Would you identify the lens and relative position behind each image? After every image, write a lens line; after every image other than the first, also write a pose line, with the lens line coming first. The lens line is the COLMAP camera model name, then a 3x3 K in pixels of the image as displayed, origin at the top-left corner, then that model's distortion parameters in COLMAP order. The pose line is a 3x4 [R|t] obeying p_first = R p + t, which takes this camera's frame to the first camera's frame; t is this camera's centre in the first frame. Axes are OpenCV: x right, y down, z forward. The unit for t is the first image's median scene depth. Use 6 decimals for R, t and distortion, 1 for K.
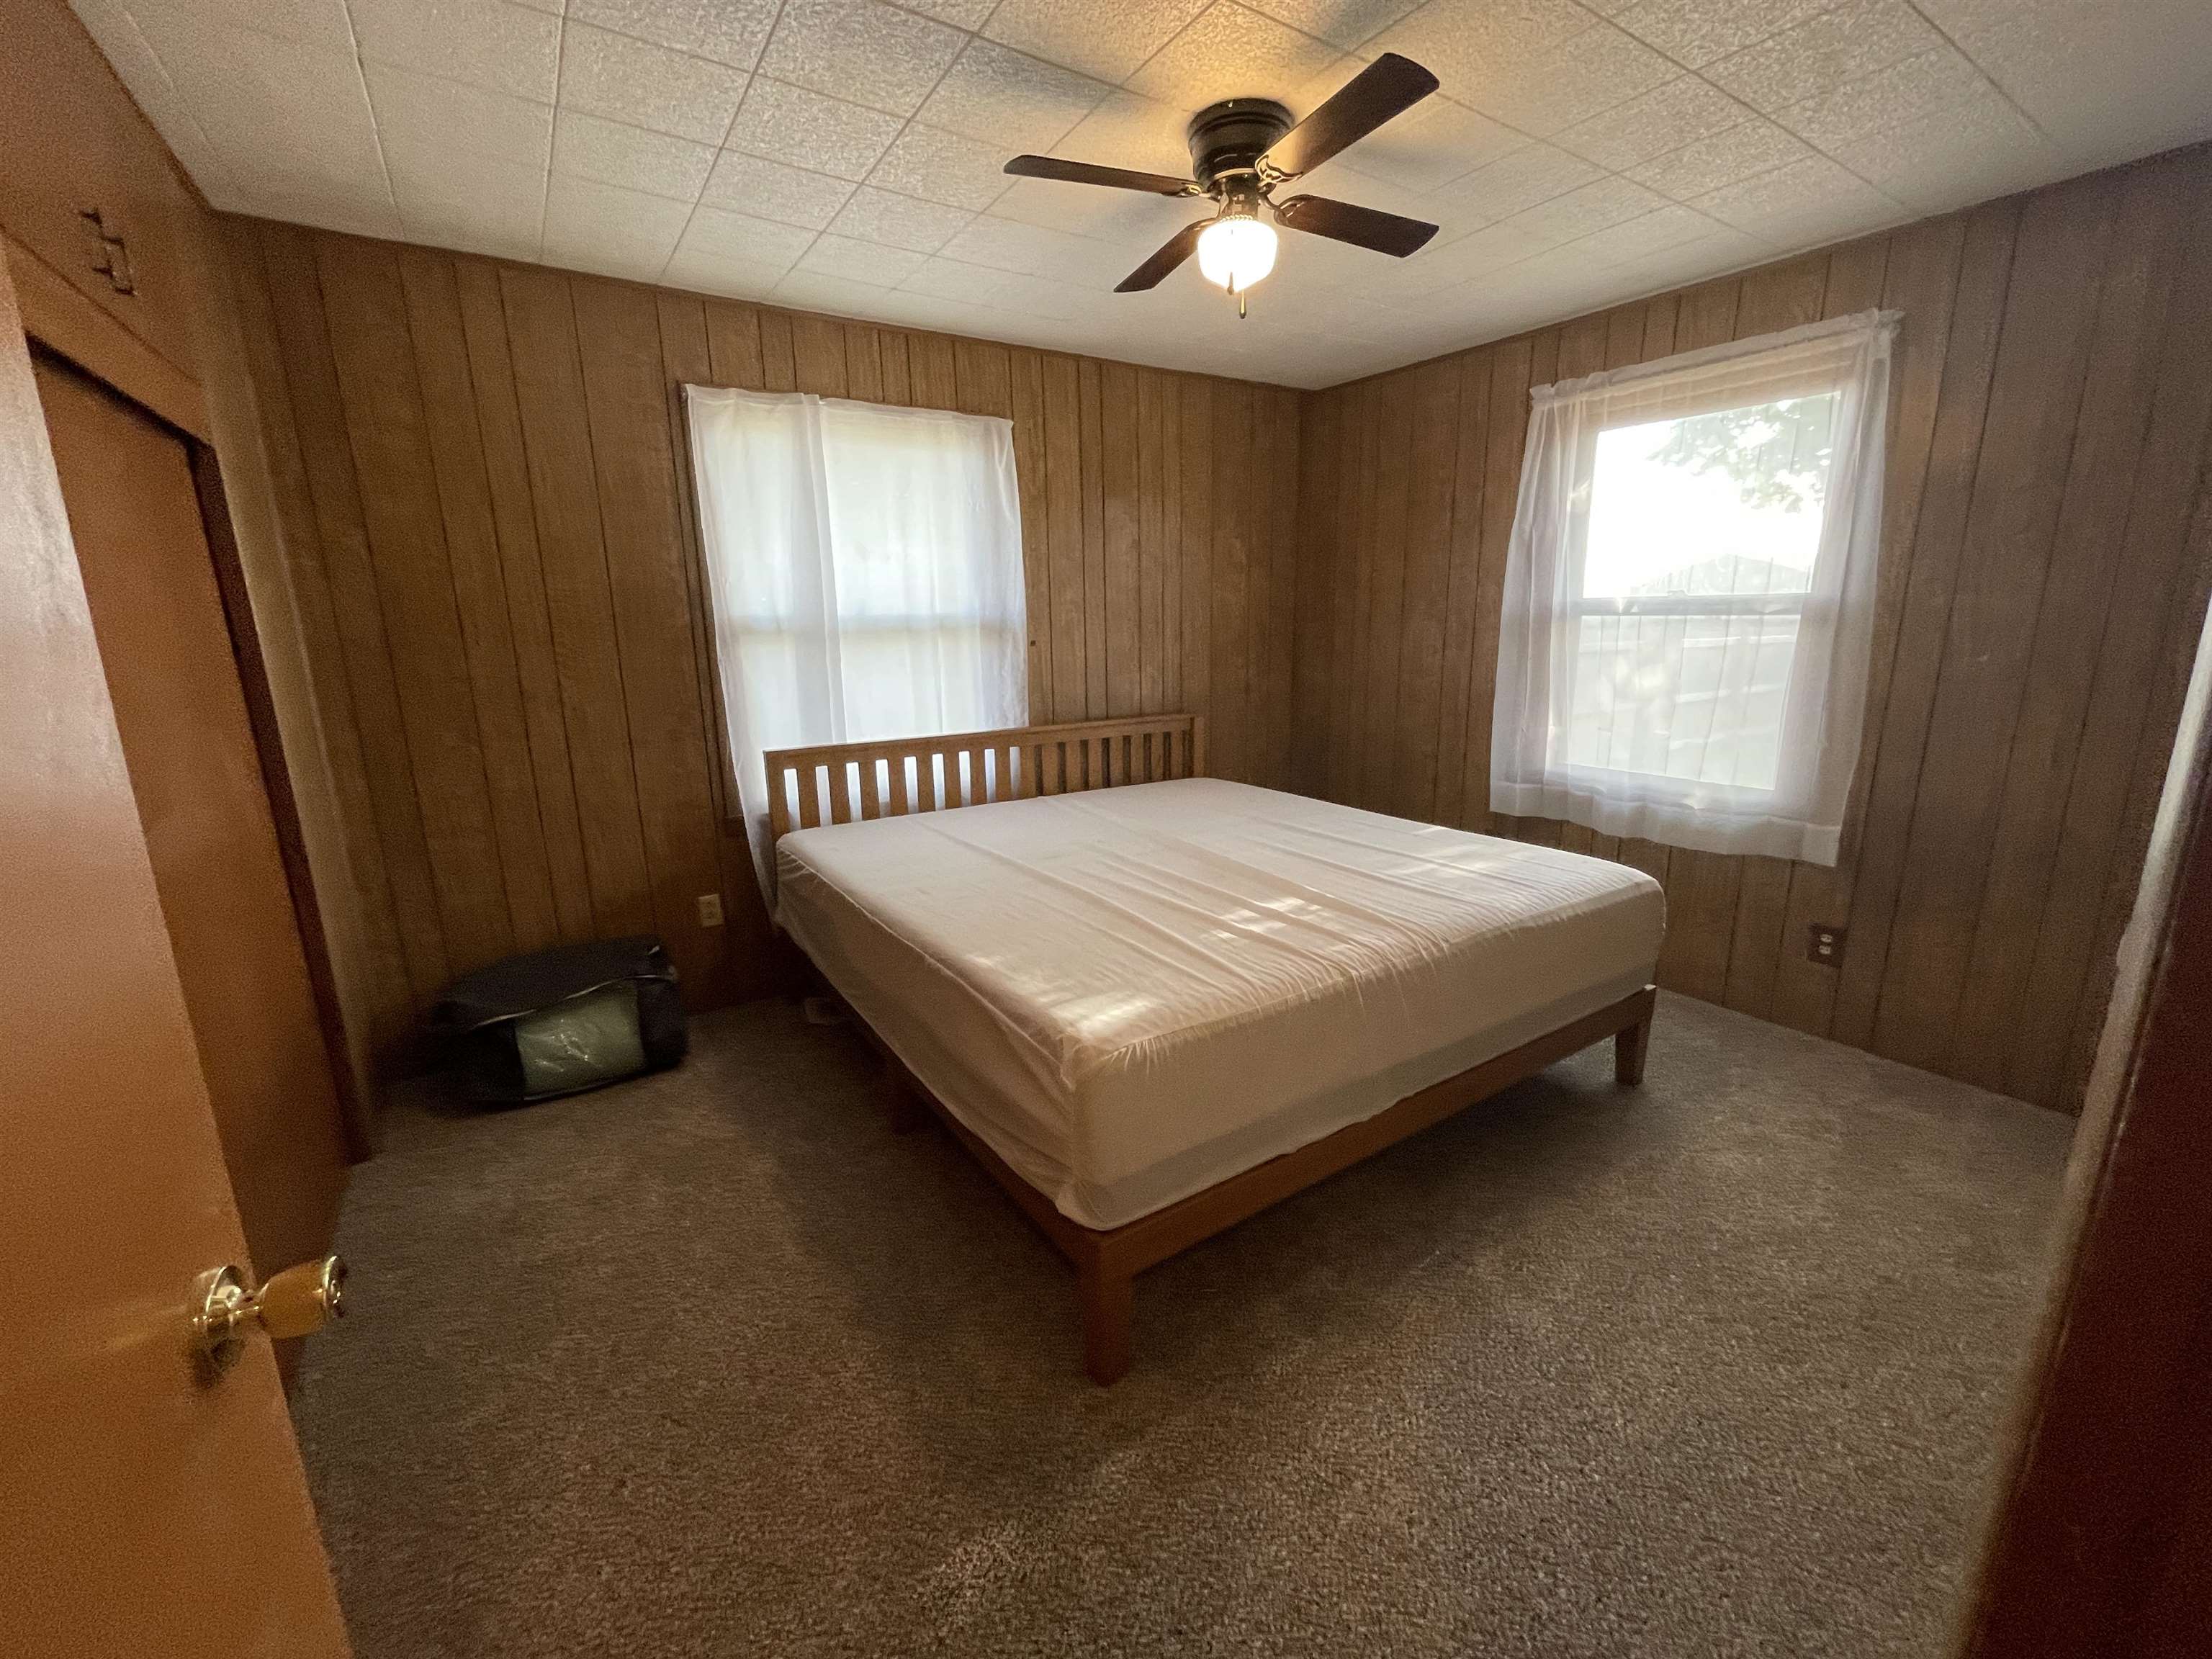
lens RADIAL K [[894.3, 0, 1107.0], [0, 894.3, 824.2], [0, 0, 1]] dist [-0.002159, -0.001576]
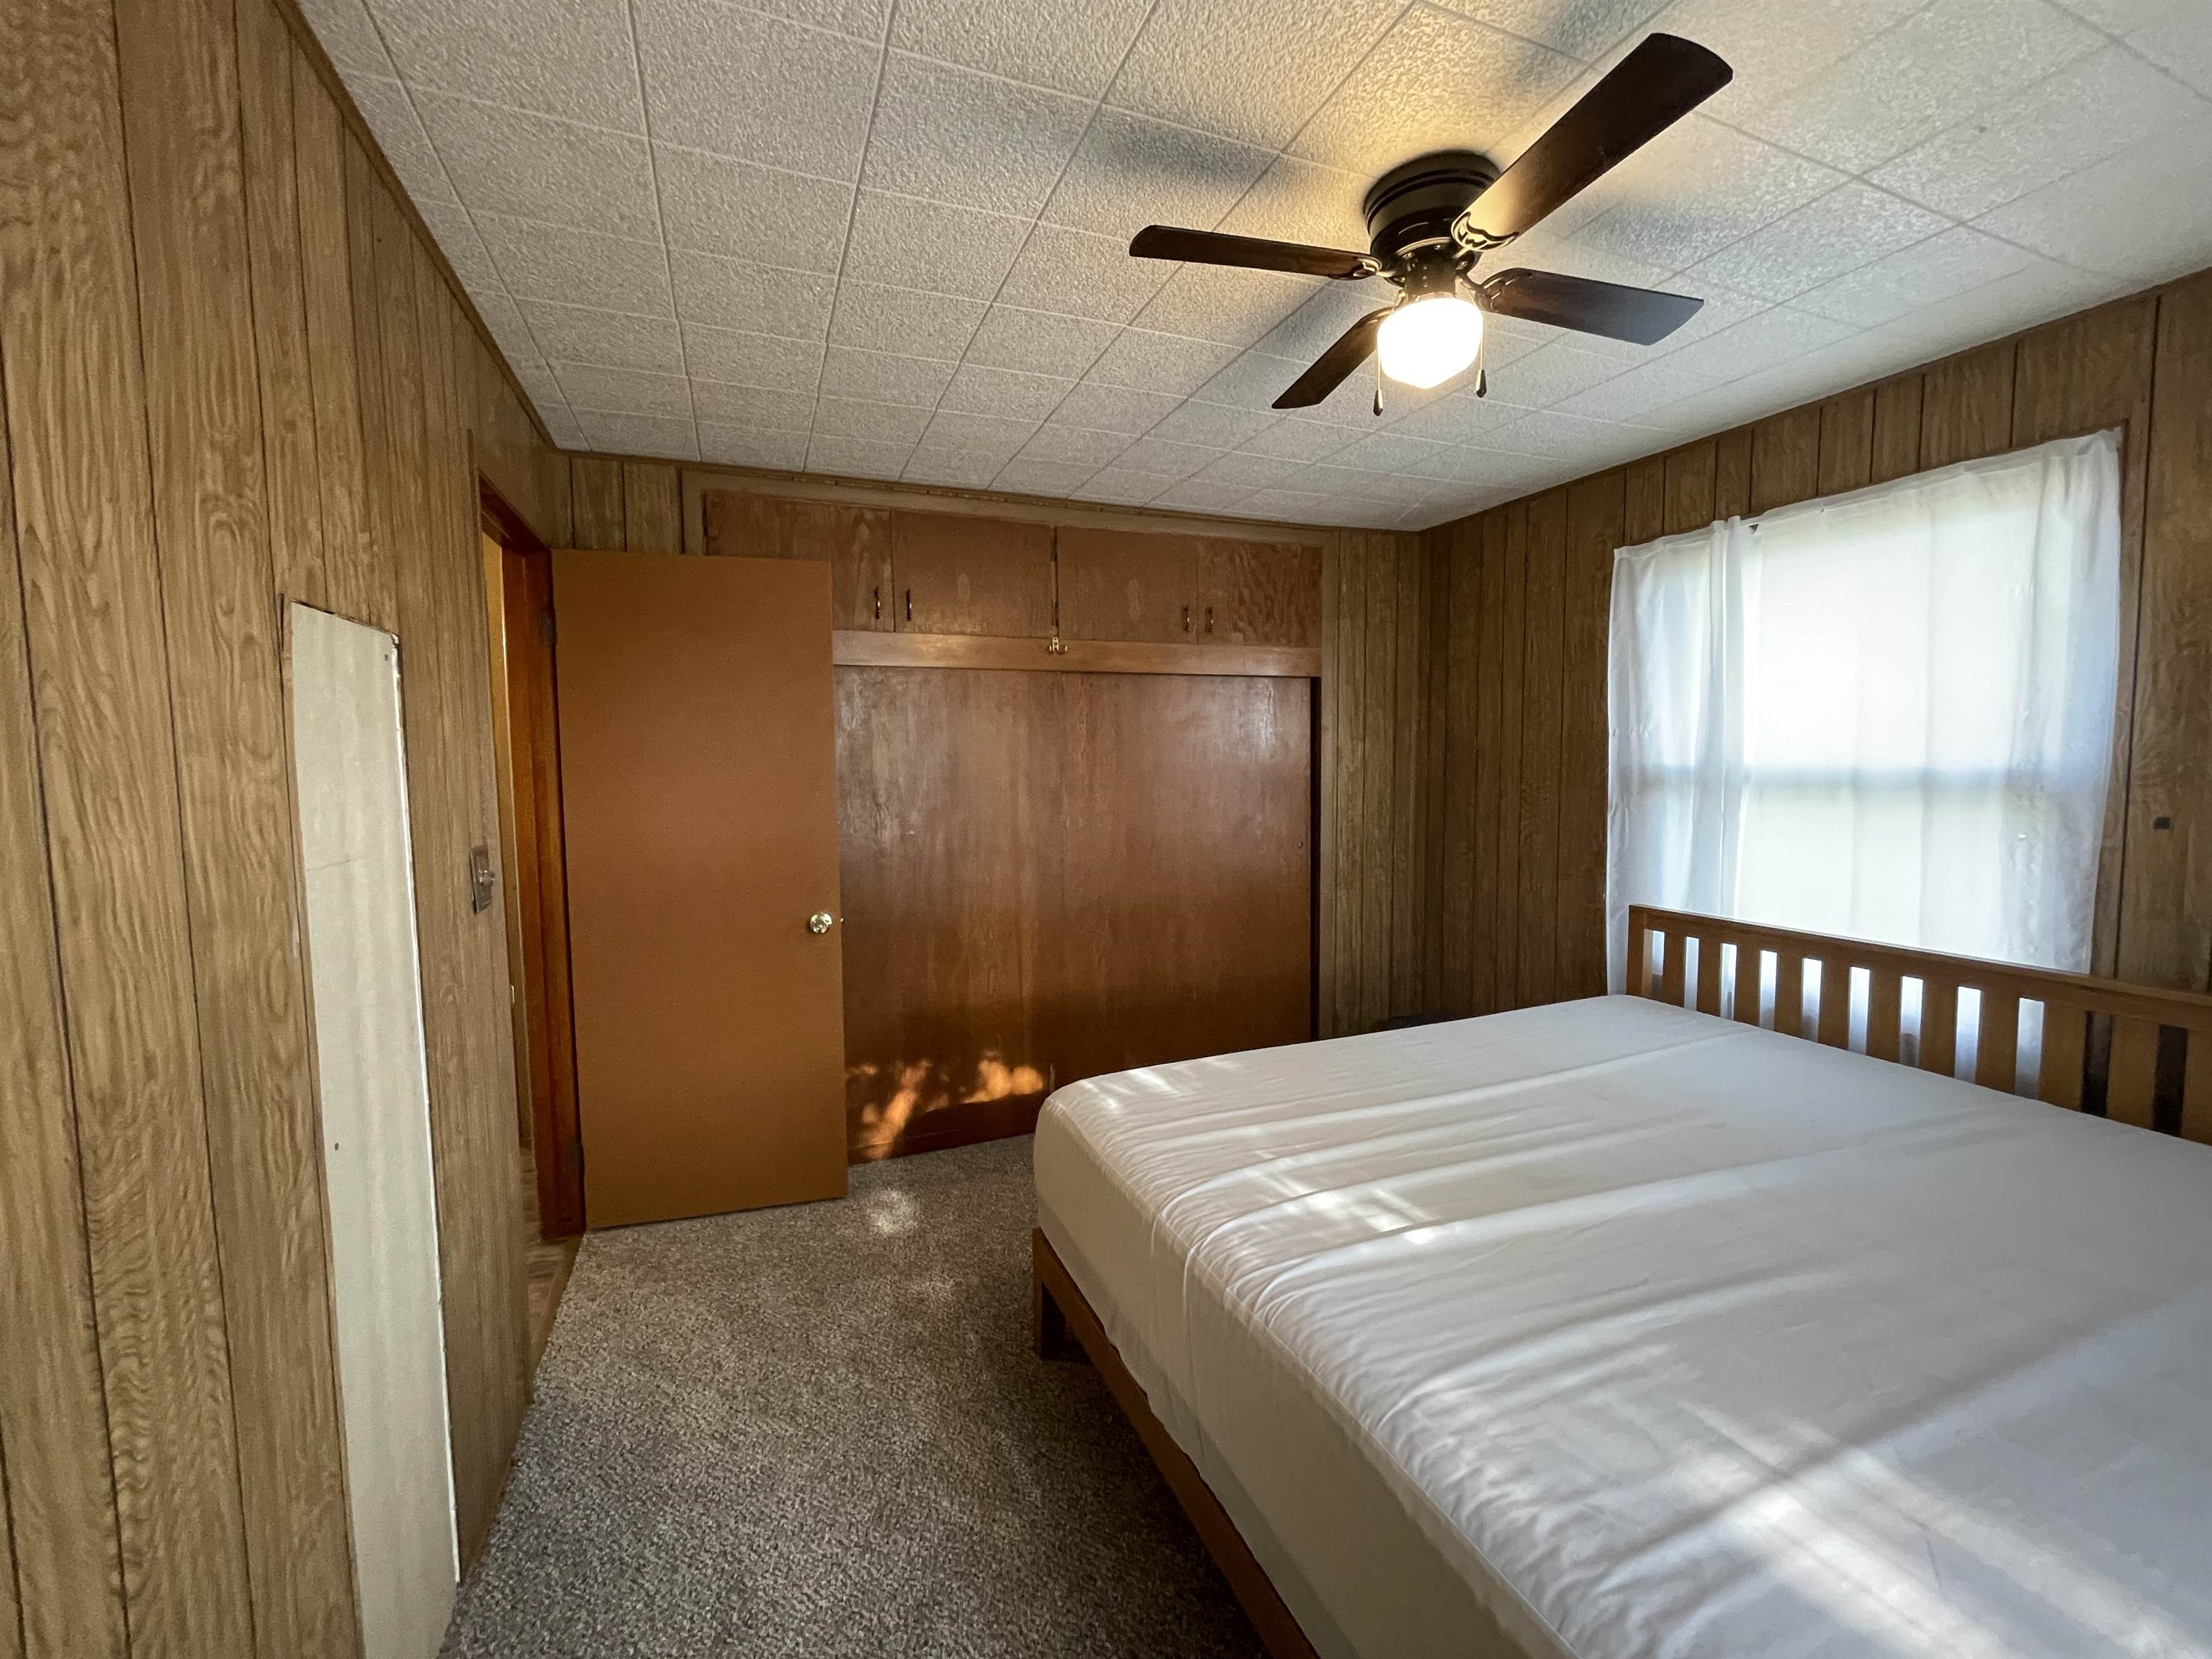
lens RADIAL K [[894.3, 0, 1093.4], [0, 894.3, 828.9], [0, 0, 1]] dist [-0.002159, -0.001576]
pose [[-0.209253, 0.091785, -0.973544, 0.611632], [-0.214460, 0.967039, 0.137268, -0.158433], [0.954054, 0.237510, -0.182672, 0.583044]]
